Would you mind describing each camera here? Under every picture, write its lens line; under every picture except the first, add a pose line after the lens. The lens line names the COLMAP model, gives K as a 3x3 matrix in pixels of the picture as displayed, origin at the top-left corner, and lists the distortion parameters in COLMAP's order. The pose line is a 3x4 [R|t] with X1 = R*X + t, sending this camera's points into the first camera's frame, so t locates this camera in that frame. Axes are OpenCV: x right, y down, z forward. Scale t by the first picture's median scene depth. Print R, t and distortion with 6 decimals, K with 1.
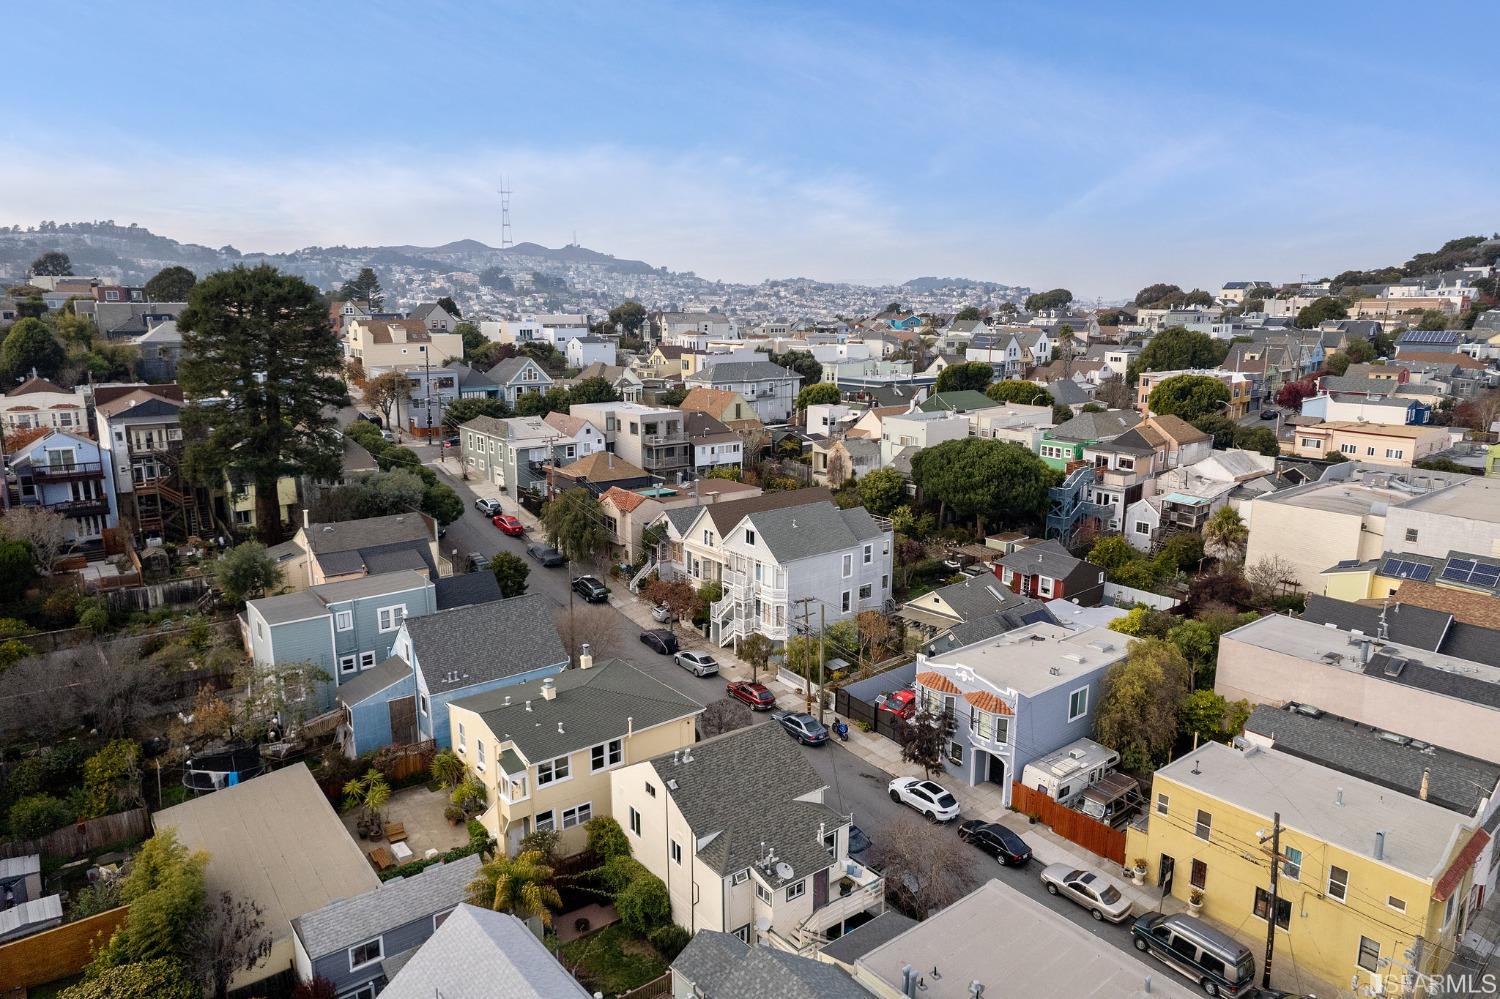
lens RADIAL K [[972.8, 0, 750.0], [0, 972.8, 499.5], [0, 0, 1]] dist [-0.074571, 0.066812]
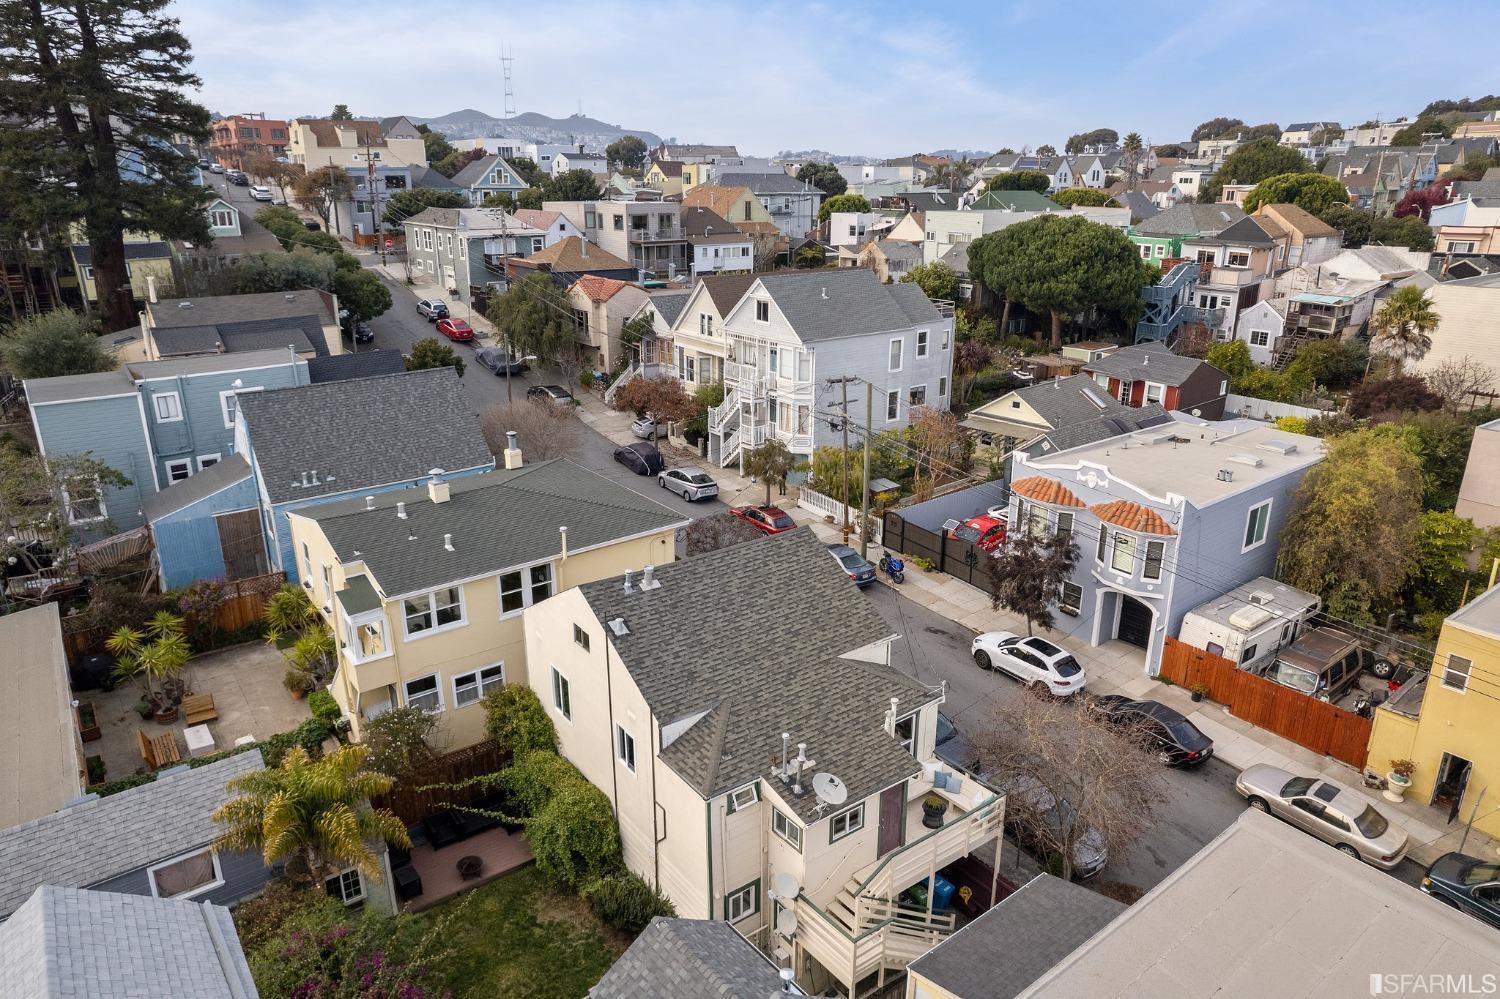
lens RADIAL K [[972.8, 0, 750.0], [0, 972.8, 499.5], [0, 0, 1]] dist [-0.074571, 0.066812]
pose [[0.999928, 0.003623, -0.011433, -0.000331], [-0.002239, 0.992907, 0.118869, 0.114205], [0.011783, -0.118835, 0.992844, 0.336872]]
